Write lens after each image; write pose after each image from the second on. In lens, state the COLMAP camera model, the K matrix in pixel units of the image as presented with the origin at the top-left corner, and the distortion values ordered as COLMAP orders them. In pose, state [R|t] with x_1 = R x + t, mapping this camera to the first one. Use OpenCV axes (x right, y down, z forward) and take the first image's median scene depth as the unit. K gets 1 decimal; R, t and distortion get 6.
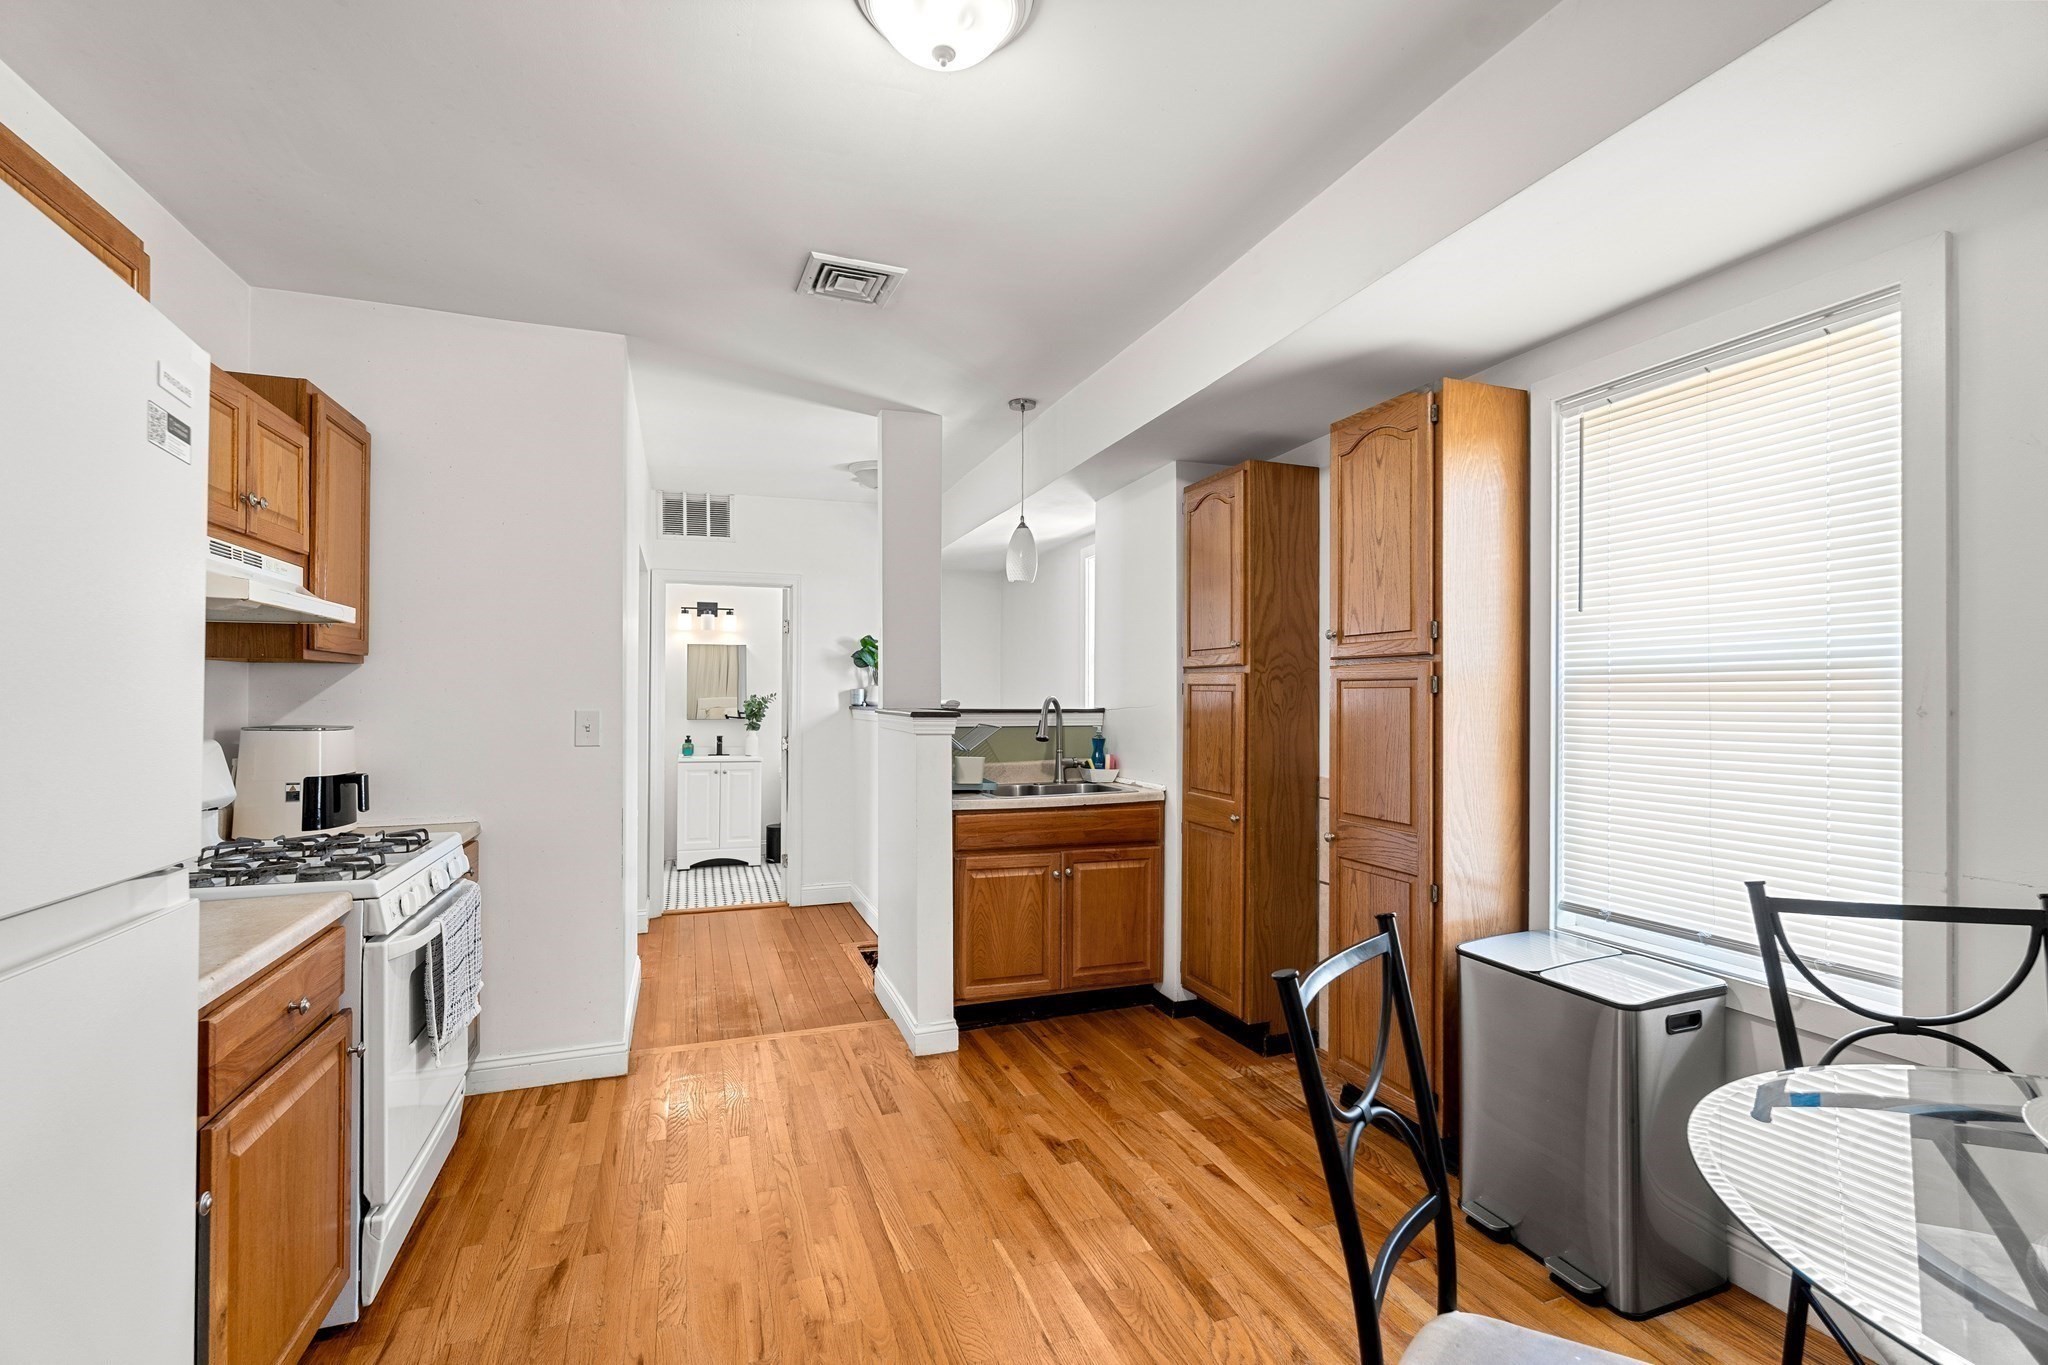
lens RADIAL K [[908.6, 0, 1029.8], [0, 908.6, 695.1], [0, 0, 1]] dist [0.000346, -0.000042]
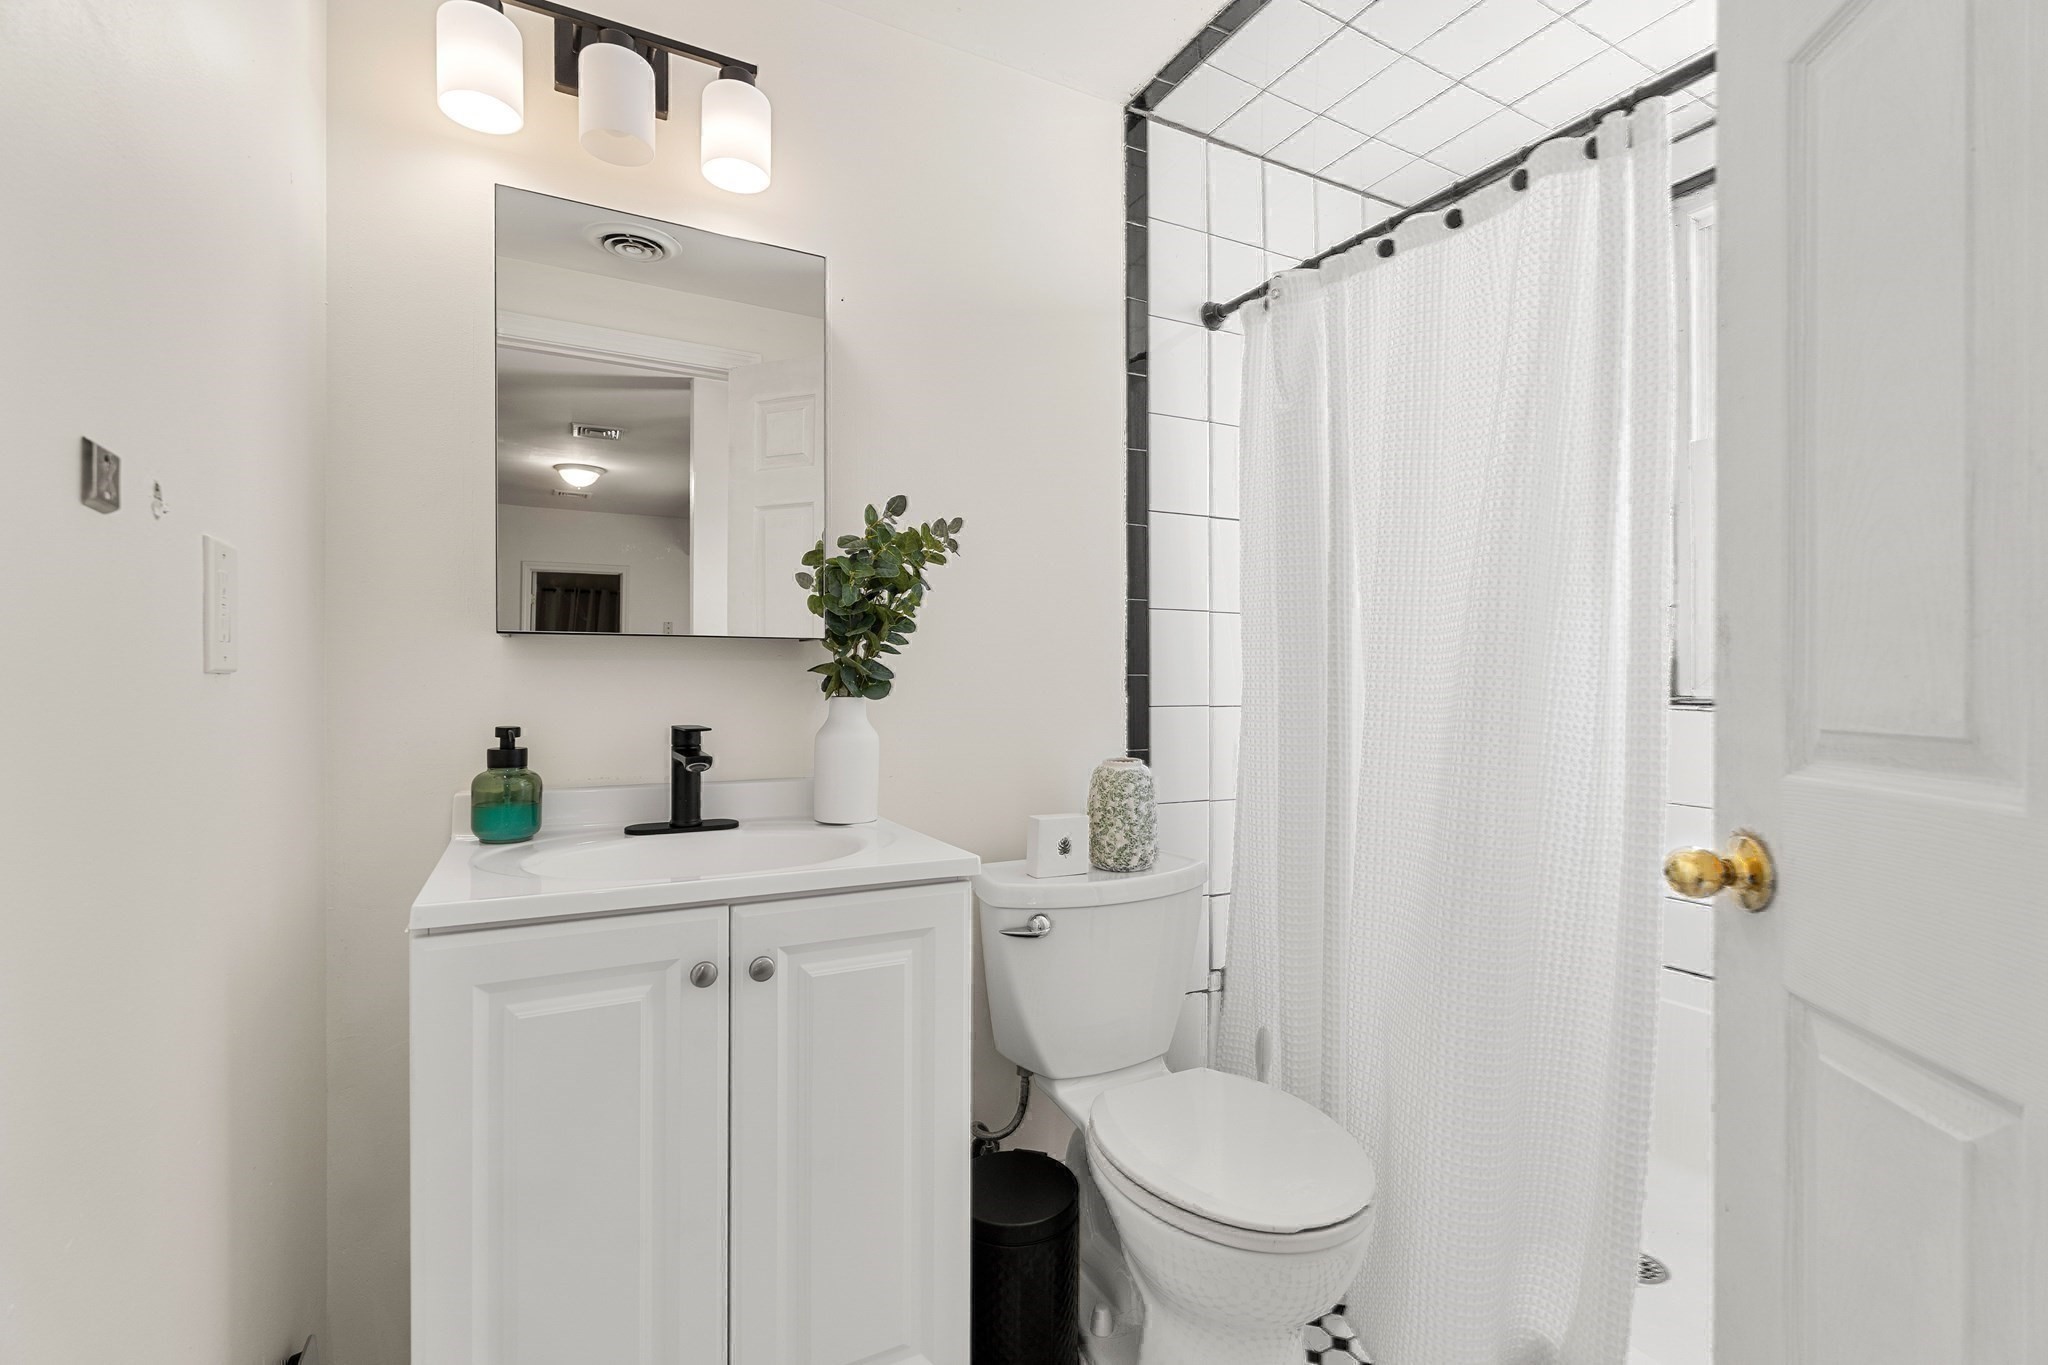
lens RADIAL K [[908.6, 0, 1018.6], [0, 908.6, 679.6], [0, 0, 1]] dist [0.000346, -0.000042]
pose [[0.990761, -0.002395, 0.135595, -0.298855], [0.000754, 0.999926, 0.012152, 0.032426], [-0.135614, -0.011938, 0.990690, 0.805175]]
